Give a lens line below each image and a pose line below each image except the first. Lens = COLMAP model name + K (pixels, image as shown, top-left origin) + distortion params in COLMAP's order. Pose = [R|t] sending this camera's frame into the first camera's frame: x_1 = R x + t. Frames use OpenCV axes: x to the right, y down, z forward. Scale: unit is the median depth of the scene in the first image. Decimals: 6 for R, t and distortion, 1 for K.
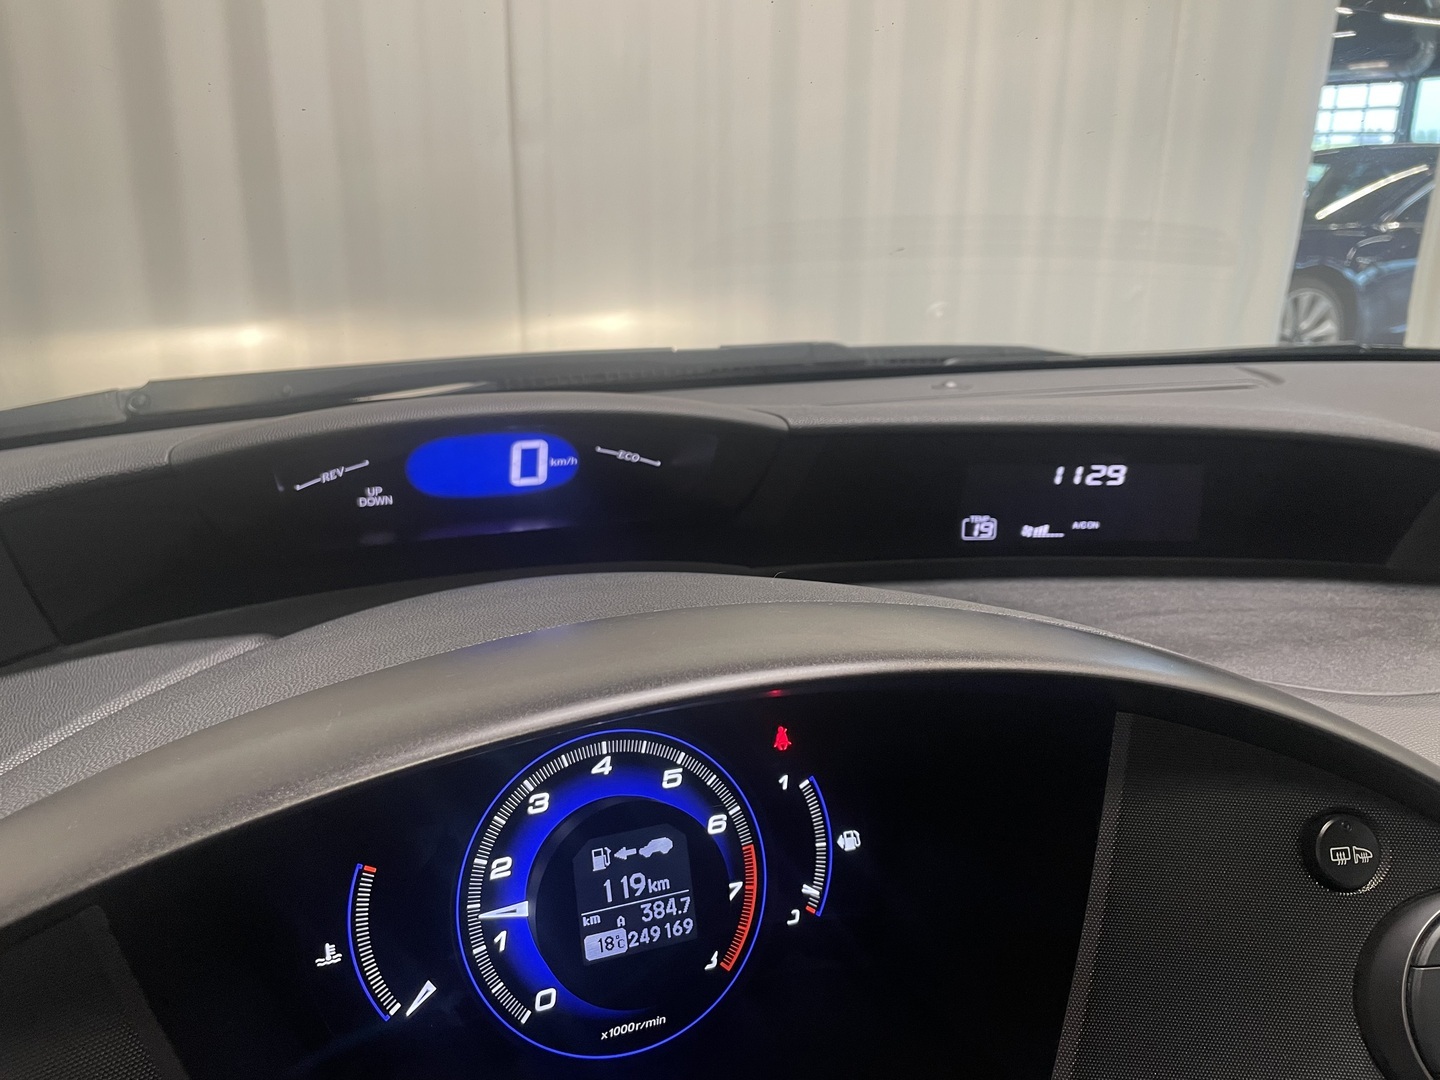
lens RADIAL K [[1101.9, 0, 722.0], [0, 1101.9, 540.9], [0, 0, 1]] dist [0.086124, -0.118101]
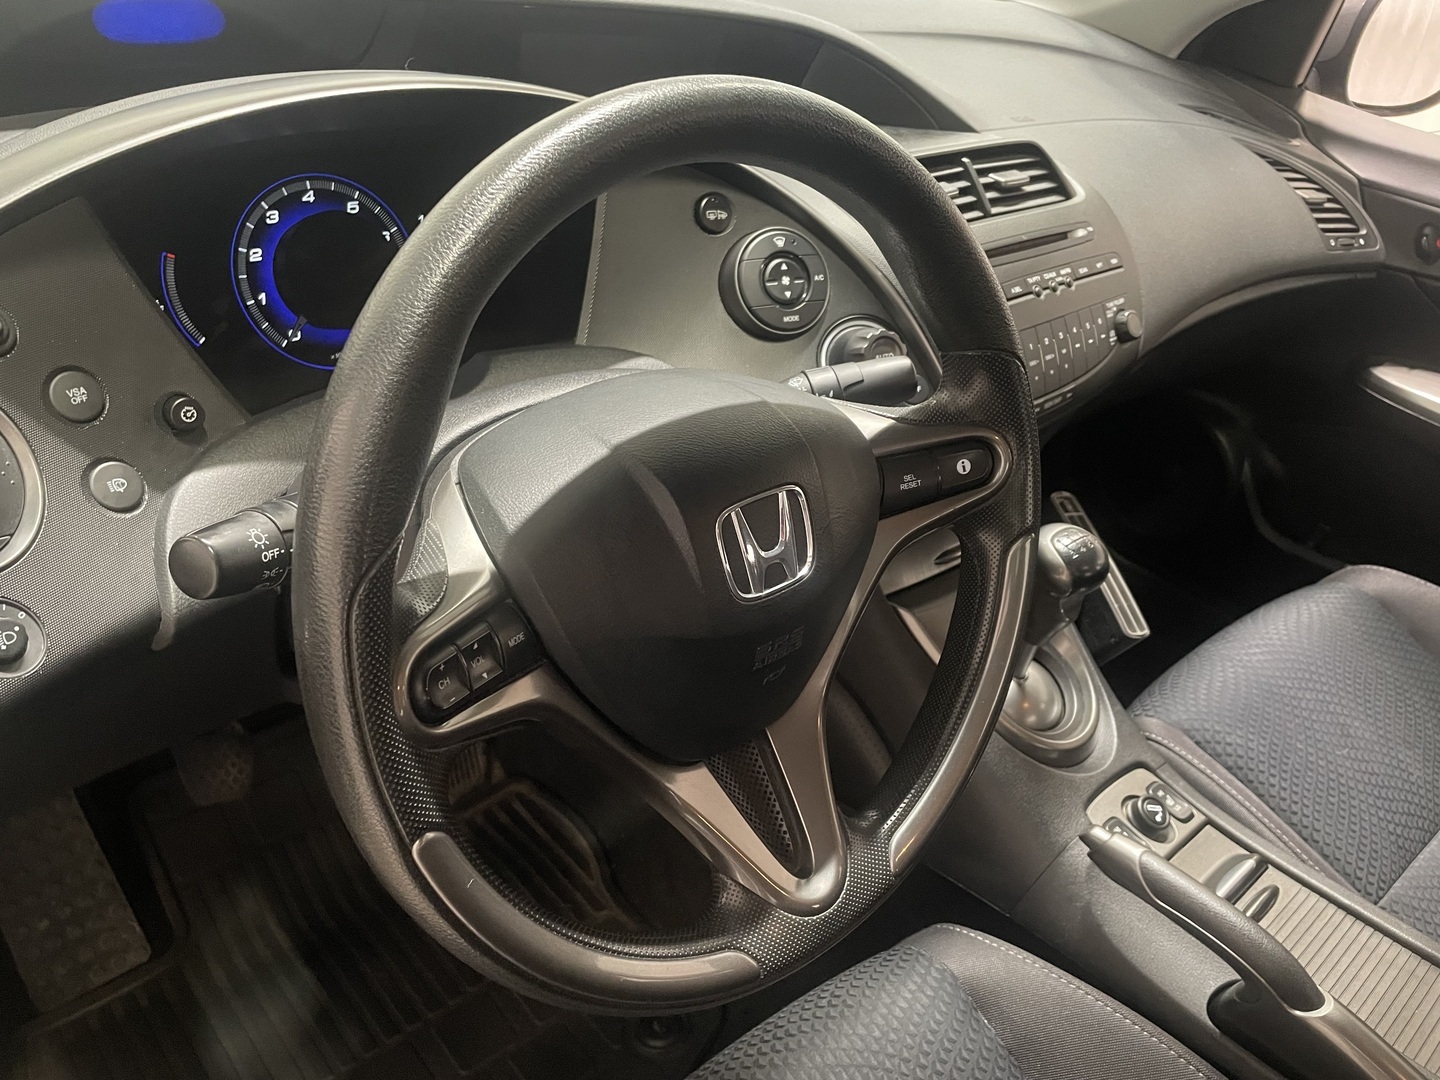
lens RADIAL K [[1101.9, 0, 713.5], [0, 1101.9, 545.9], [0, 0, 1]] dist [0.086124, -0.118101]
pose [[0.936581, -0.125443, 0.327232, -0.156296], [0.028008, 0.957548, 0.286909, 0.247275], [-0.349331, -0.259548, 0.900335, -0.855991]]
